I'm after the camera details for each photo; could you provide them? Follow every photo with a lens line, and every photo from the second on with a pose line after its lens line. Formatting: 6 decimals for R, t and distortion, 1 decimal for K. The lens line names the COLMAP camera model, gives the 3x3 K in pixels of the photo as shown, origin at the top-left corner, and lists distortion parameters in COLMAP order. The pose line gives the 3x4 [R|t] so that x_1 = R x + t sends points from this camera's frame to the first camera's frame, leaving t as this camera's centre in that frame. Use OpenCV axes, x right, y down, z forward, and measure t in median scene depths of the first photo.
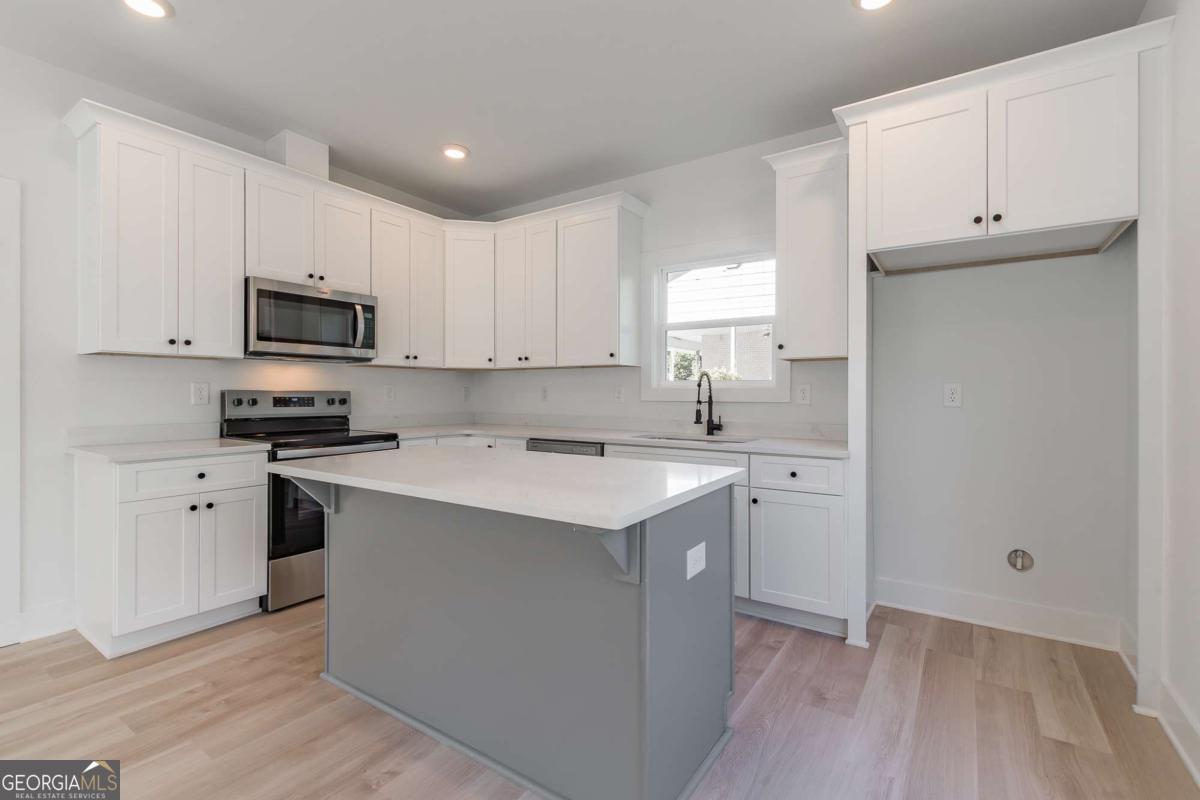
lens RADIAL K [[534.7, 0, 609.1], [0, 534.7, 393.1], [0, 0, 1]] dist [0.000855, 0.000247]
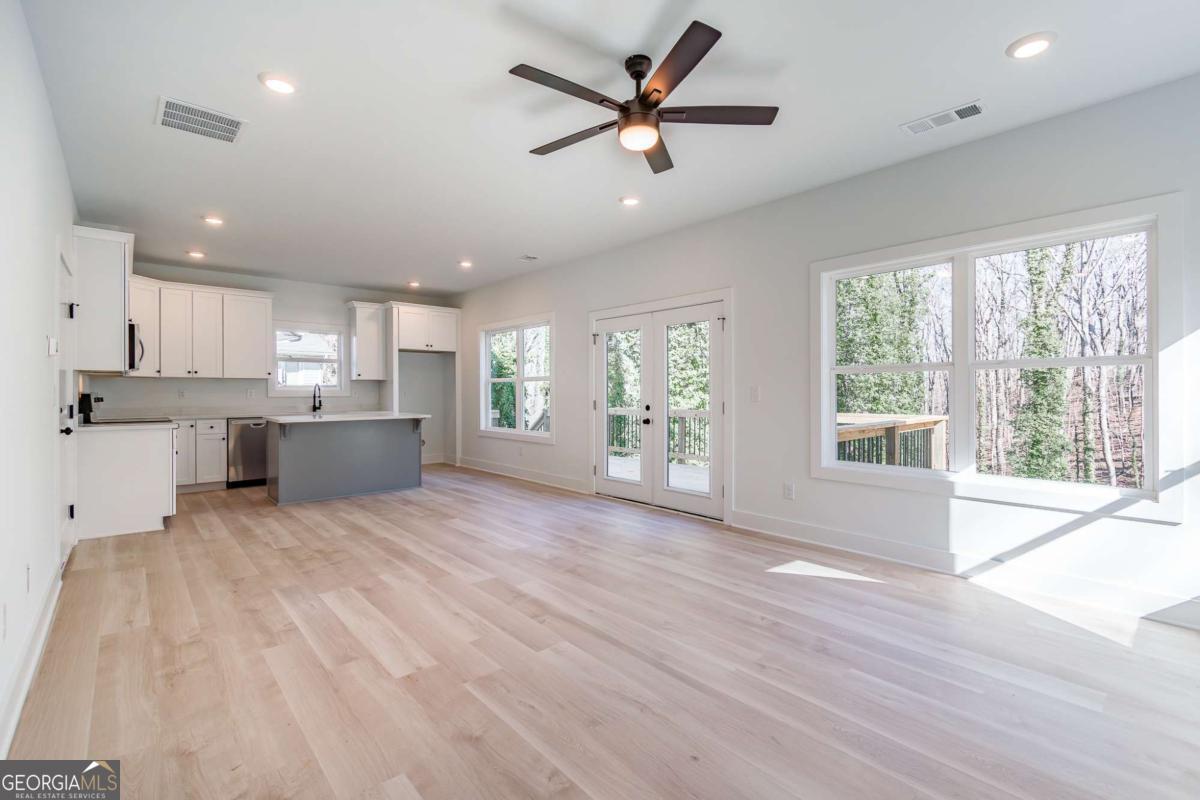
lens RADIAL K [[534.7, 0, 609.1], [0, 534.7, 393.1], [0, 0, 1]] dist [0.000855, 0.000247]
pose [[0.259140, -0.004171, 0.965831, -1.661512], [0.002342, 0.999990, 0.003691, -0.004800], [-0.965837, 0.001306, 0.259147, -0.755762]]
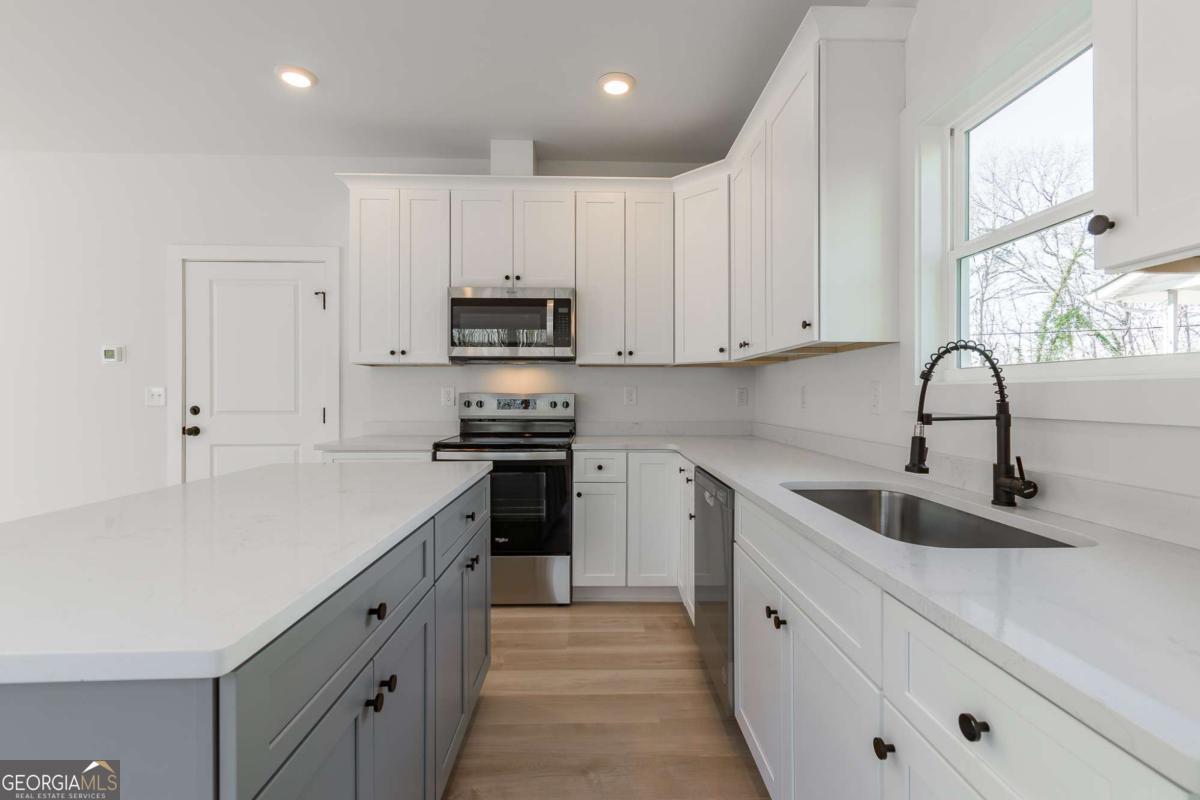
lens RADIAL K [[534.7, 0, 609.1], [0, 534.7, 393.1], [0, 0, 1]] dist [0.000855, 0.000247]
pose [[0.576562, -0.004166, -0.817043, 0.349483], [0.001244, 0.999990, -0.004221, -0.000208], [0.817053, 0.001417, 0.576561, 0.560756]]
